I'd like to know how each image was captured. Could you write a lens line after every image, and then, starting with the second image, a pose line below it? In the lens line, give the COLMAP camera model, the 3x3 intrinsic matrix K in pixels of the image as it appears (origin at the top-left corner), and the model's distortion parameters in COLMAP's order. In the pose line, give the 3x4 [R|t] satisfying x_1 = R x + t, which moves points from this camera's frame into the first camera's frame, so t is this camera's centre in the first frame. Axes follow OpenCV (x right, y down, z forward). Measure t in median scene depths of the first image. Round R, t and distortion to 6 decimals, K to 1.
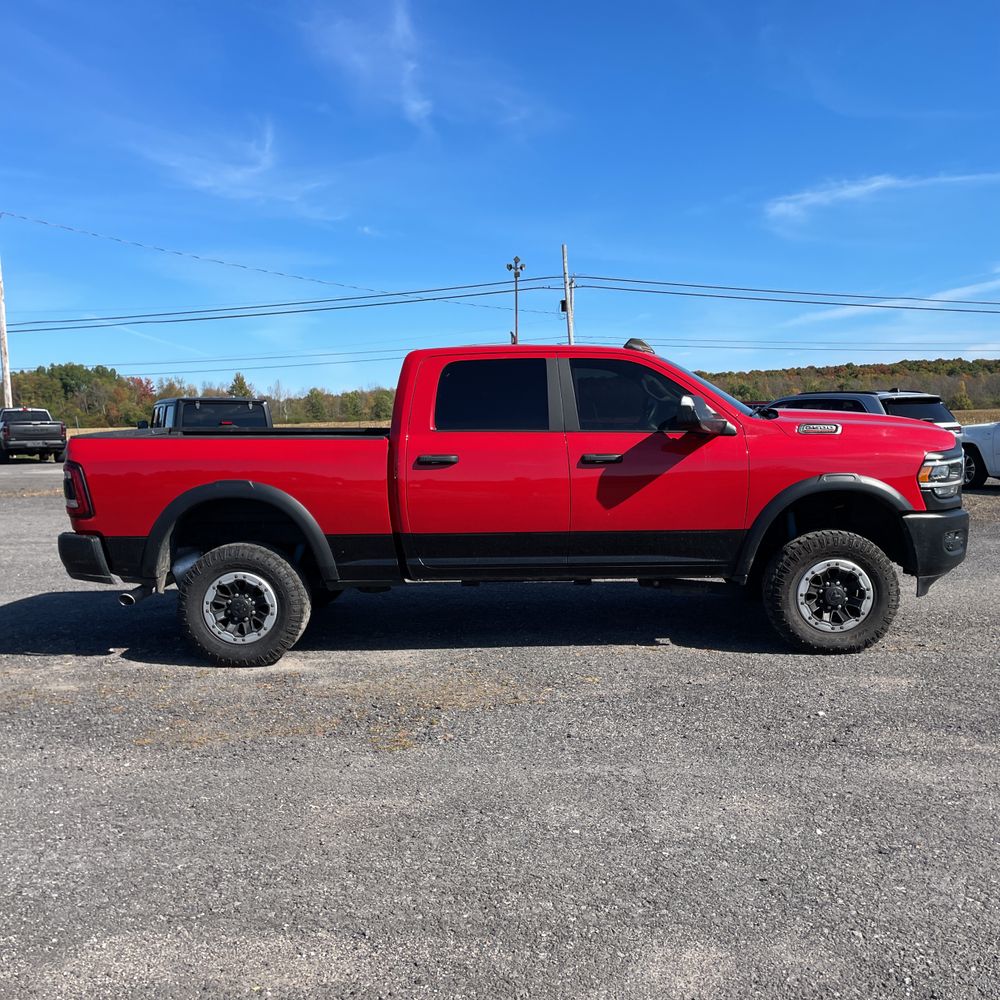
lens RADIAL K [[1004.3, 0, 502.6], [0, 1004.3, 500.7], [0, 0, 1]] dist [0.047918, 0.000000]
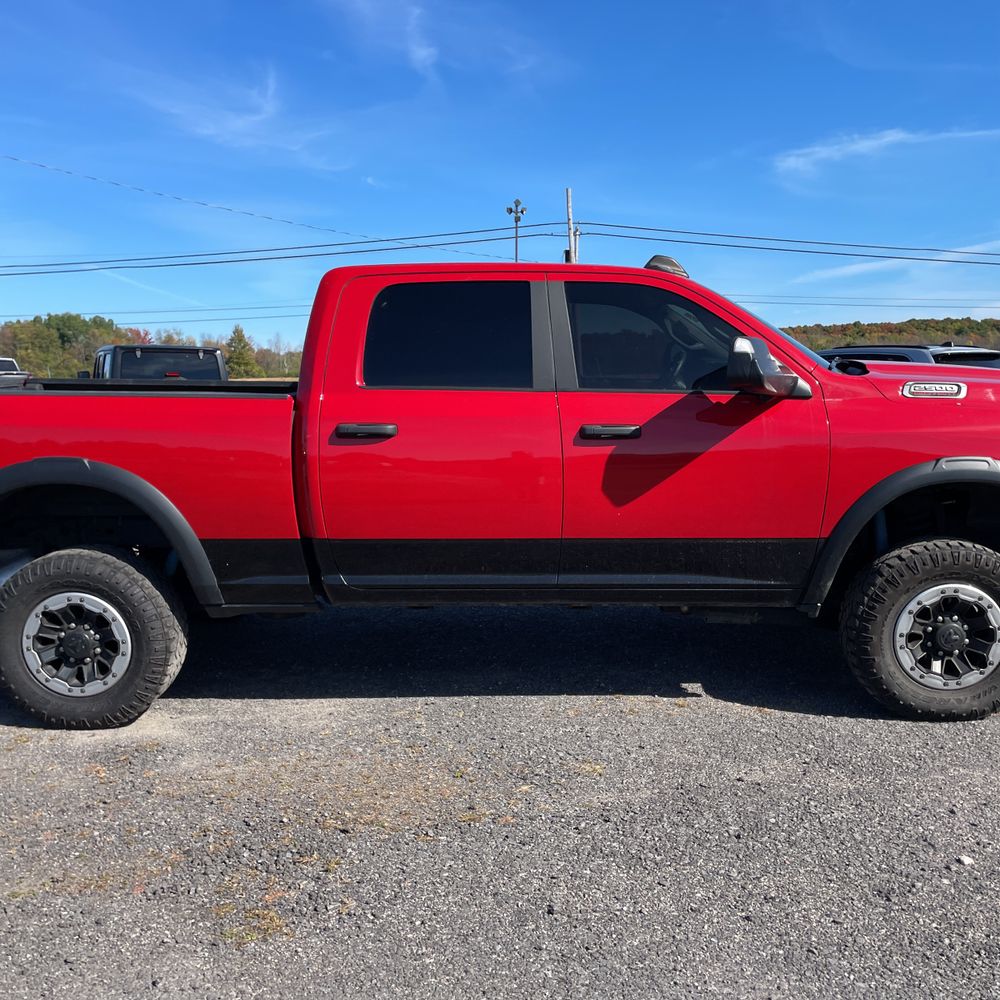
lens RADIAL K [[1004.3, 0, 503.6], [0, 1004.3, 505.0], [0, 0, 1]] dist [0.047918, 0.000000]
pose [[0.999944, 0.010607, -0.000593, 0.027643], [-0.010567, 0.998821, 0.047373, -0.023468], [0.001094, -0.047364, 0.998877, 0.320438]]
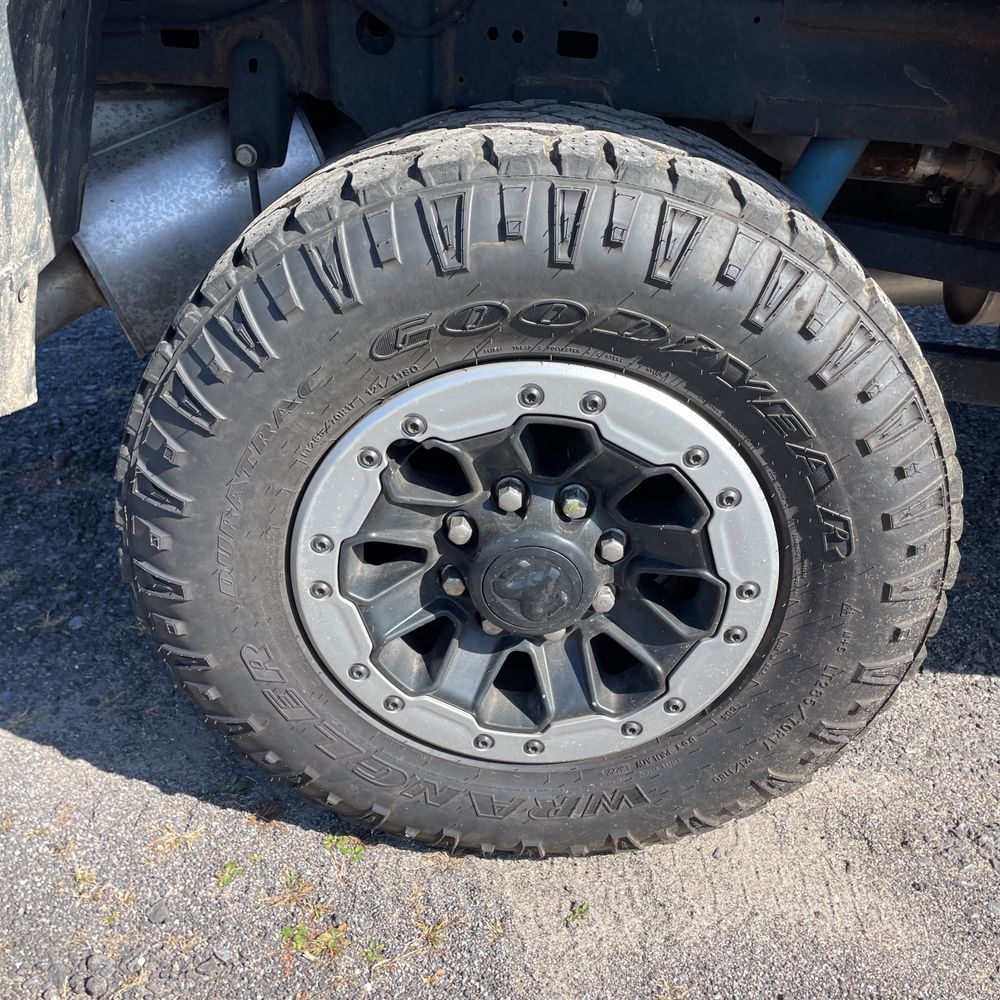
lens RADIAL K [[1004.3, 0, 502.6], [0, 1004.3, 508.9], [0, 0, 1]] dist [0.047918, 0.000000]
pose [[0.997176, 0.066020, 0.035793, -0.271550], [-0.074986, 0.901382, 0.426482, 0.031852], [-0.004106, -0.427962, 0.903787, 0.868630]]
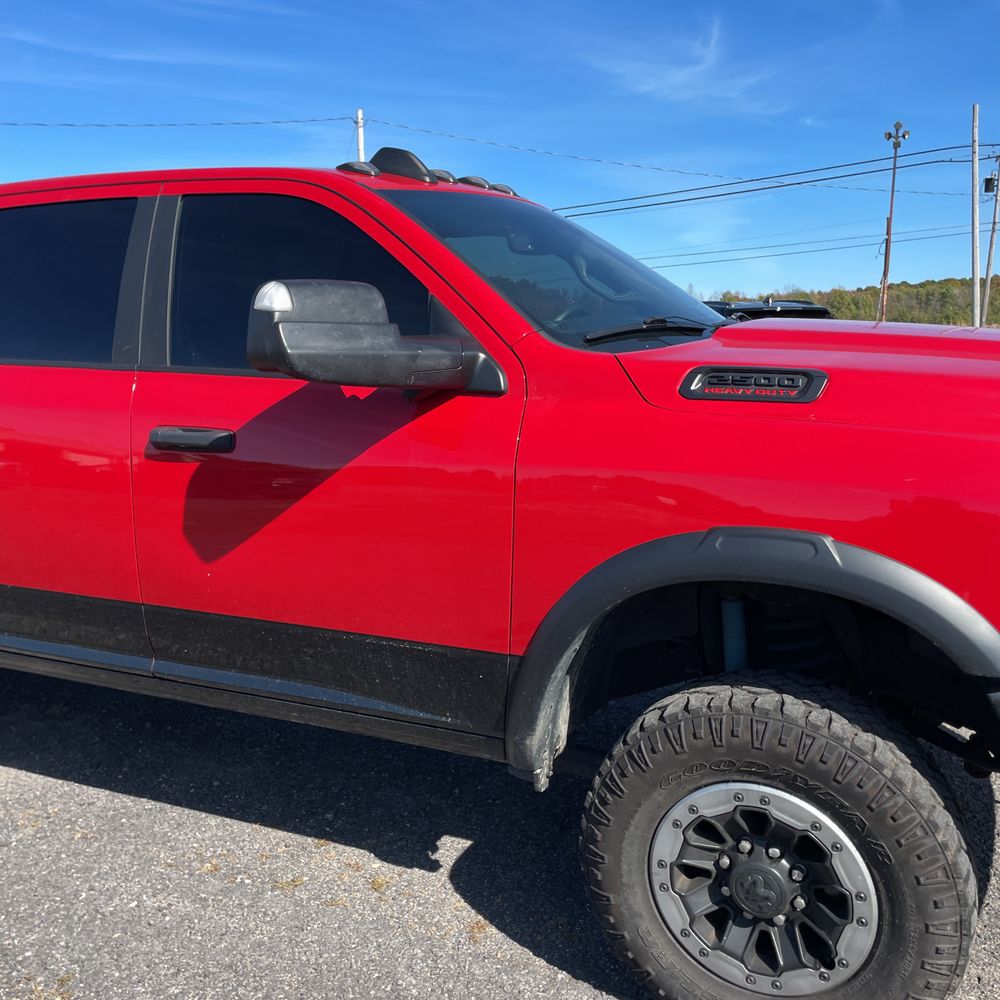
lens RADIAL K [[1004.3, 0, 501.6], [0, 1004.3, 485.4], [0, 0, 1]] dist [0.047918, 0.000000]
pose [[0.917247, 0.075165, -0.391162, 0.370219], [-0.044285, 0.995190, 0.087388, -0.063546], [0.395848, -0.062834, 0.916164, 0.663954]]
